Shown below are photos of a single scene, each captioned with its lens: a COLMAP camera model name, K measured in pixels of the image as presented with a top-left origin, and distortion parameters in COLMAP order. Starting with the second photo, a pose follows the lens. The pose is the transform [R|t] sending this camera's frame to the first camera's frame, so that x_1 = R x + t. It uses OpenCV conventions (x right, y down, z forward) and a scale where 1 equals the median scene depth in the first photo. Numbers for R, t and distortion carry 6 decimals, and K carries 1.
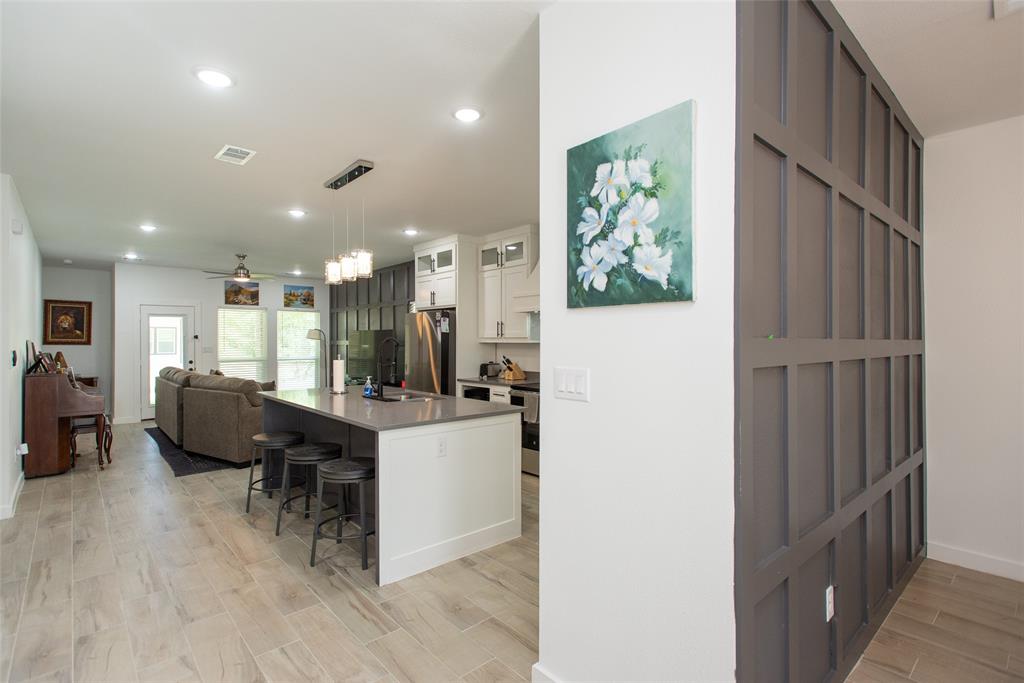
lens RADIAL K [[487.0, 0, 510.4], [0, 487.0, 337.9], [0, 0, 1]] dist [0.015011, -0.005349]
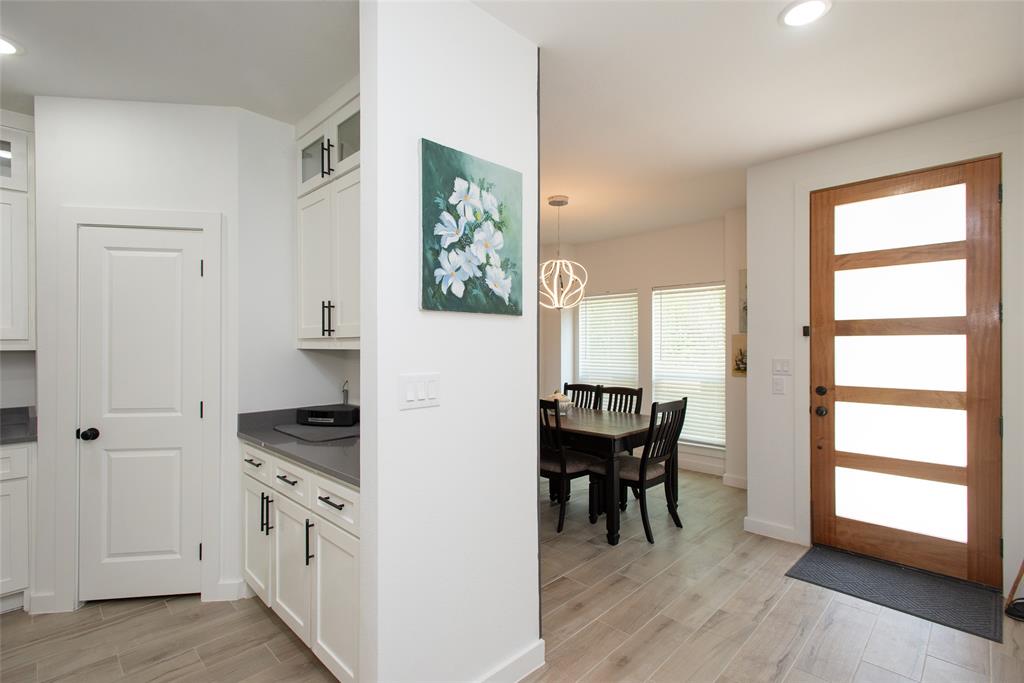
lens RADIAL K [[487.0, 0, 489.7], [0, 487.0, 345.0], [0, 0, 1]] dist [0.015011, -0.005349]
pose [[-0.042917, 0.000961, 0.999078, -0.234337], [-0.001912, 0.999998, -0.001044, 0.002365], [-0.999077, -0.001955, -0.042915, 0.261919]]
